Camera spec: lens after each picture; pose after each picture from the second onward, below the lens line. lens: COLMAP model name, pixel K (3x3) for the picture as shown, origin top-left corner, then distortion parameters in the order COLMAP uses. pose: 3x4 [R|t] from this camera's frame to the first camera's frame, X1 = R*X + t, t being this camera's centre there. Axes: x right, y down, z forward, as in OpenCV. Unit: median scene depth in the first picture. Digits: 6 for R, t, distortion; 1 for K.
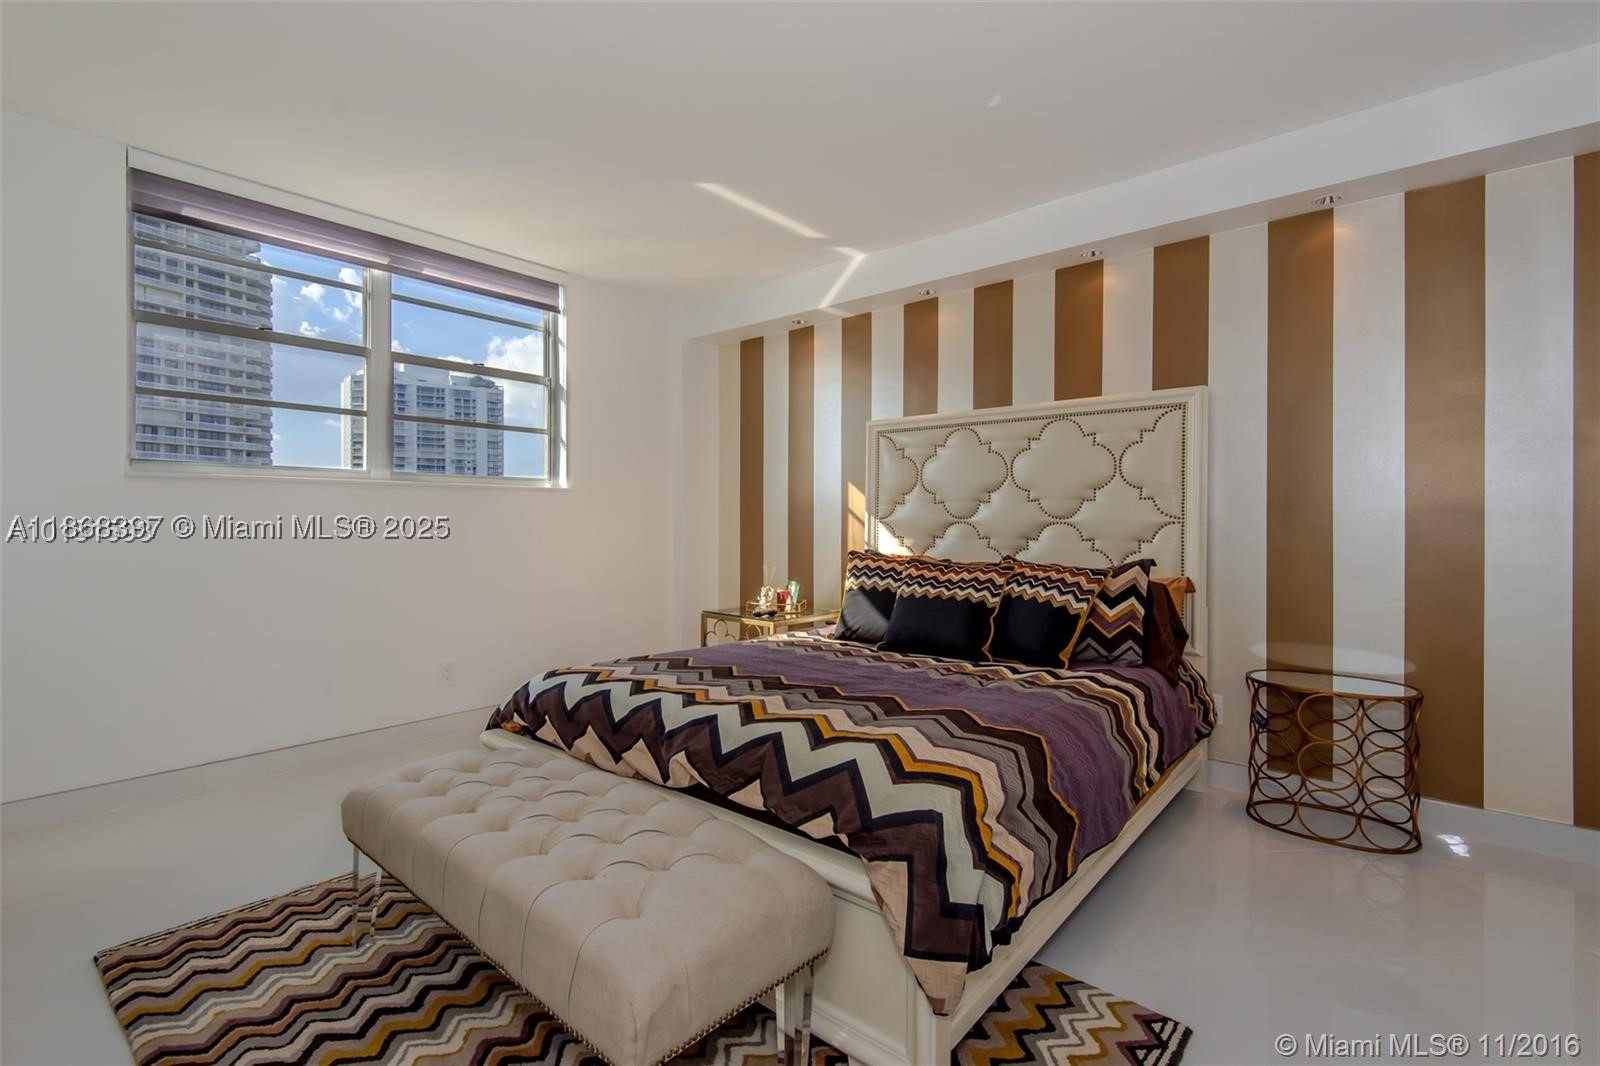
lens RADIAL K [[743.2, 0, 800.0], [0, 743.2, 523.7], [0, 0, 1]] dist [0.033103, -0.002544]
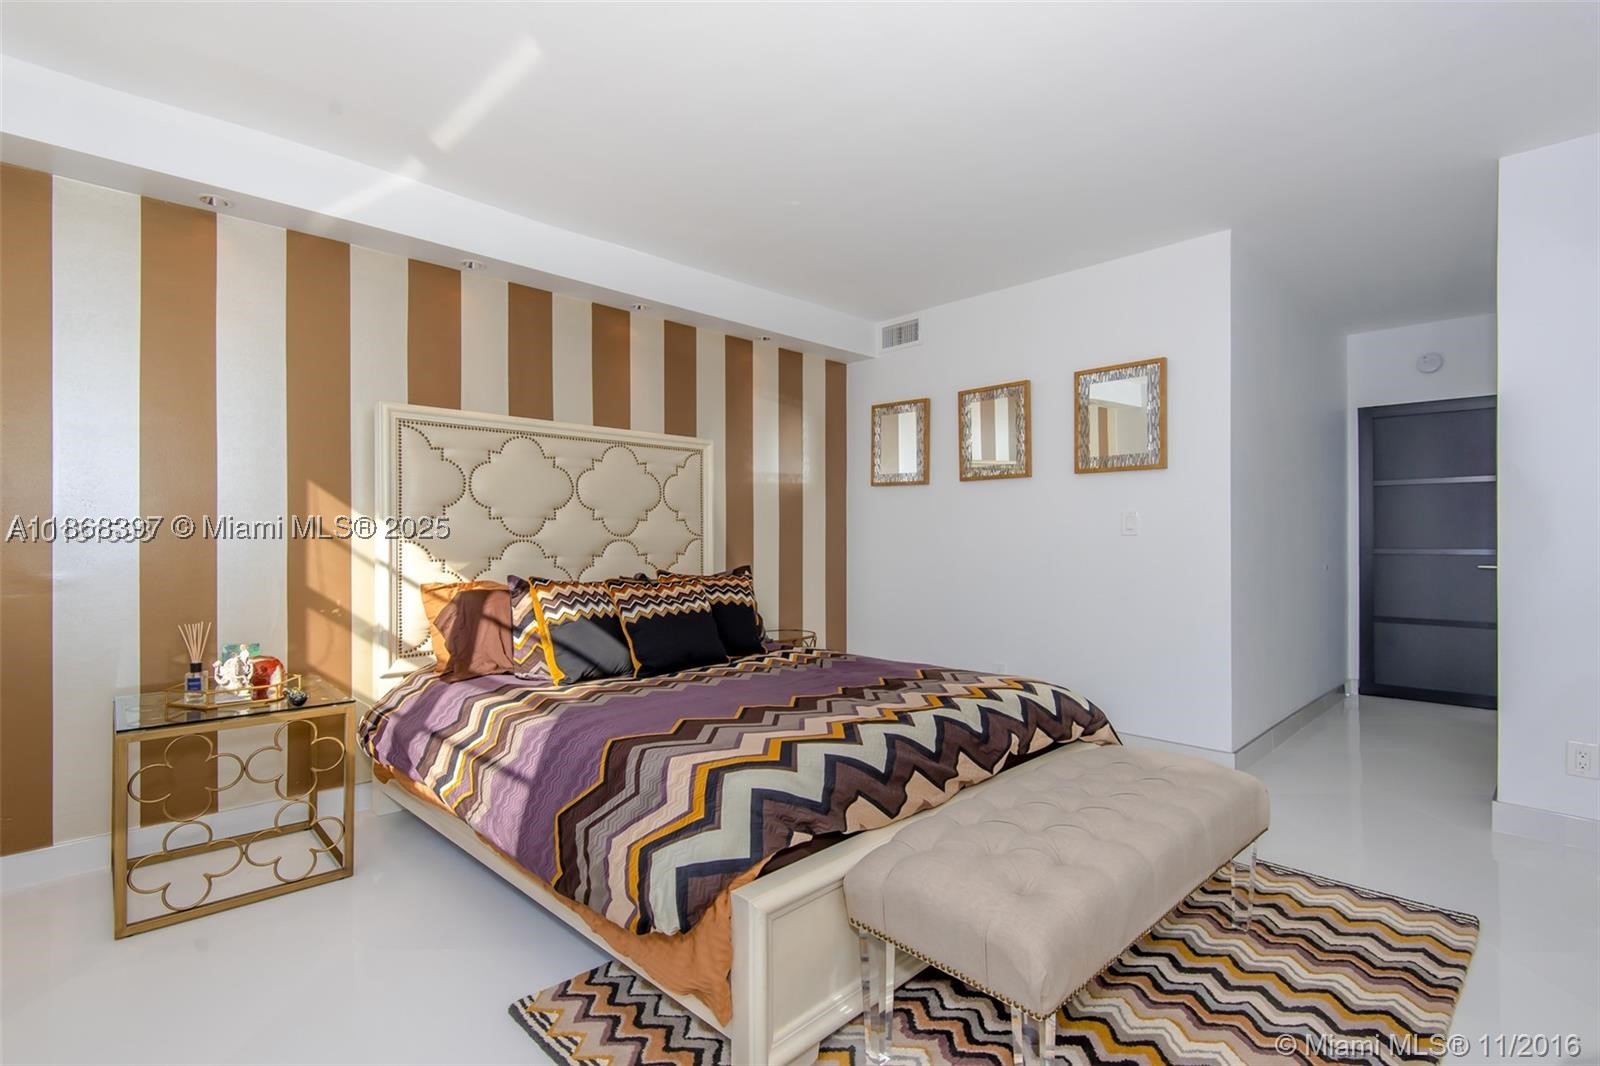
lens RADIAL K [[743.2, 0, 807.6], [0, 743.2, 526.6], [0, 0, 1]] dist [0.033103, -0.002544]
pose [[0.091757, 0.011229, 0.995718, -0.777338], [0.006641, 0.999907, -0.011889, -0.007133], [-0.995759, 0.007704, 0.091674, 0.682875]]
